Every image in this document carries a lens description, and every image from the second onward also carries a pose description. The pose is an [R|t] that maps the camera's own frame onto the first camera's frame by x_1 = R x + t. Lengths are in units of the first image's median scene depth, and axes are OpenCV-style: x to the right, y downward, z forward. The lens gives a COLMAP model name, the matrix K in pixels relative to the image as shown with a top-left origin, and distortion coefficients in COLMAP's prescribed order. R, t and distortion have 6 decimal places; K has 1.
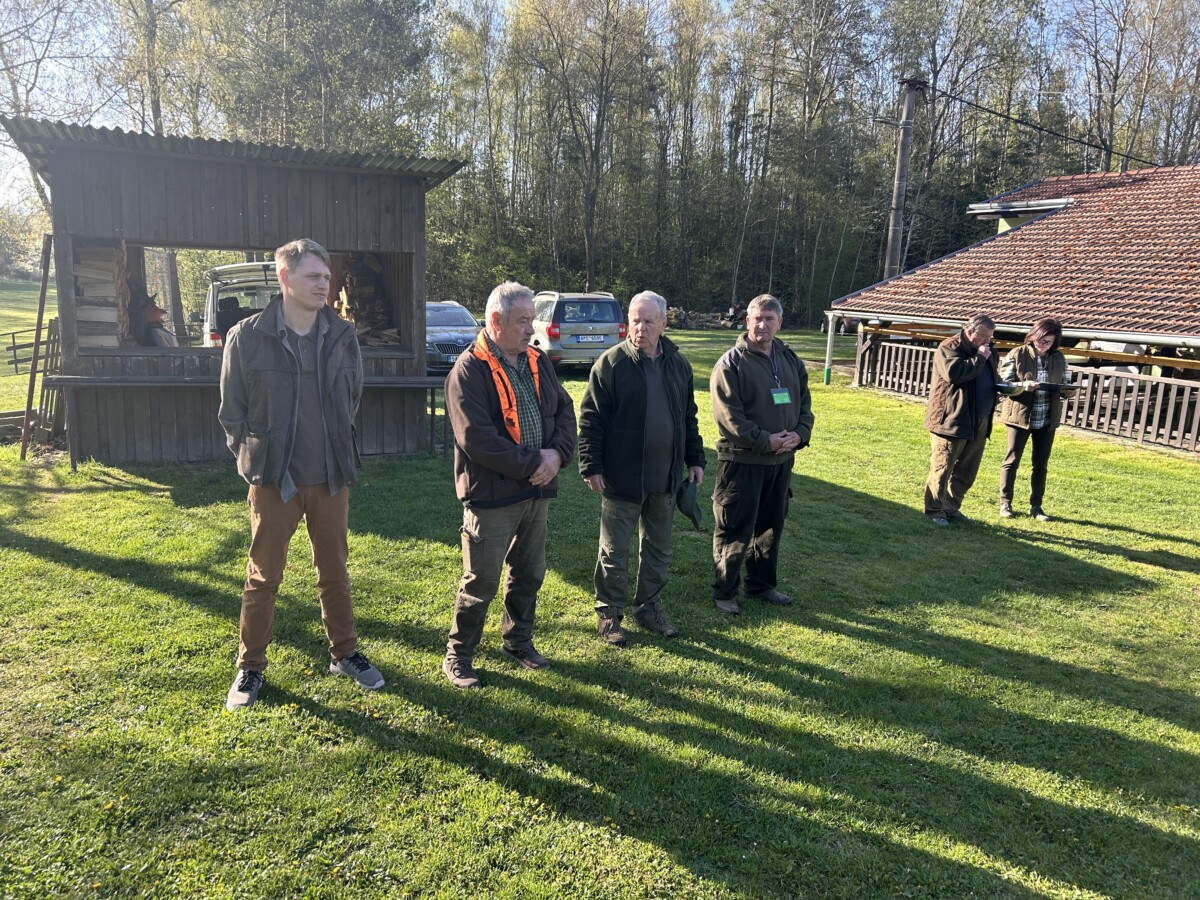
lens RADIAL K [[907.3, 0, 590.3], [0, 907.3, 449.8], [0, 0, 1]] dist [0.048228, -0.046019]
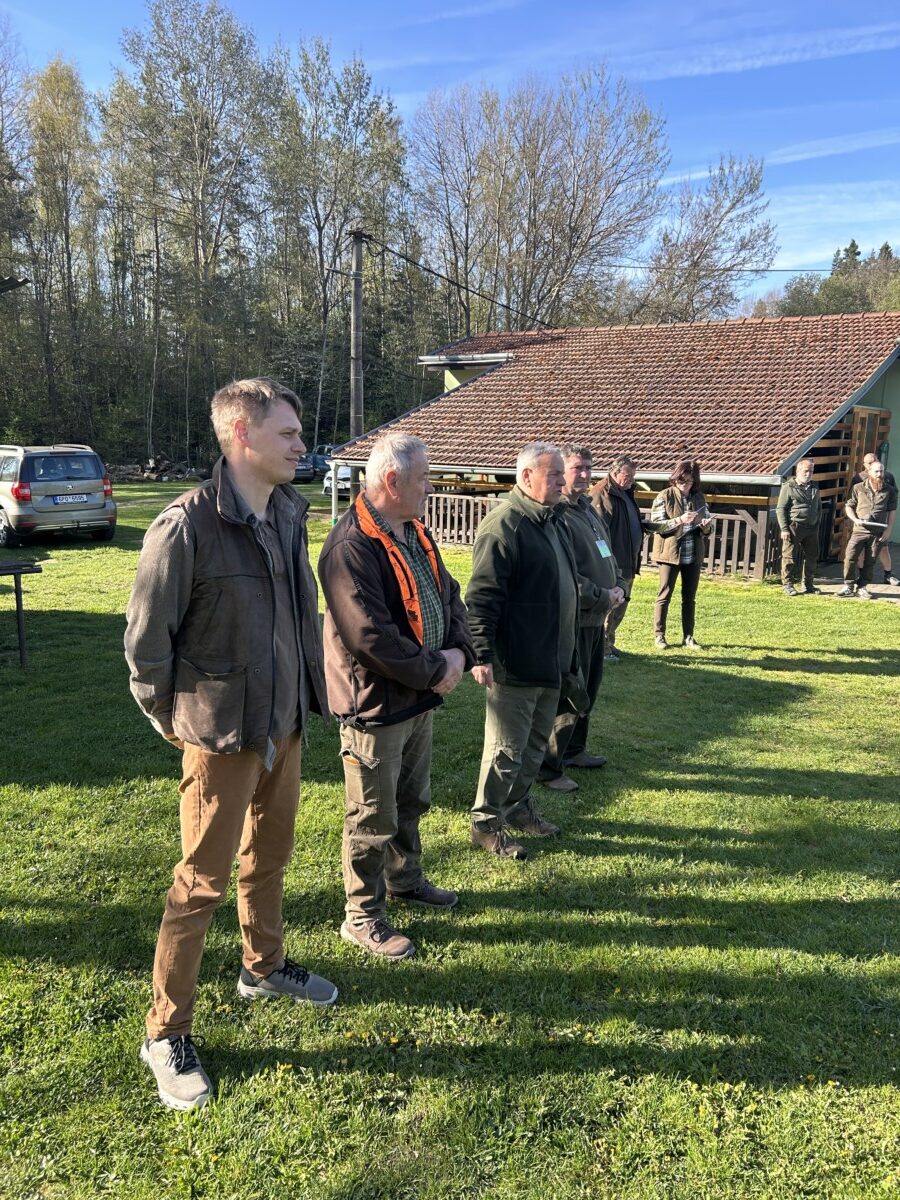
lens RADIAL K [[907.3, 0, 450.0], [0, 907.3, 600.0], [0, 0, 1]] dist [0.048228, -0.046019]
pose [[0.869828, -0.105491, 0.481946, -0.170841], [0.104550, 0.994100, 0.028900, -0.023455], [-0.482151, 0.025249, 0.875724, 0.114022]]
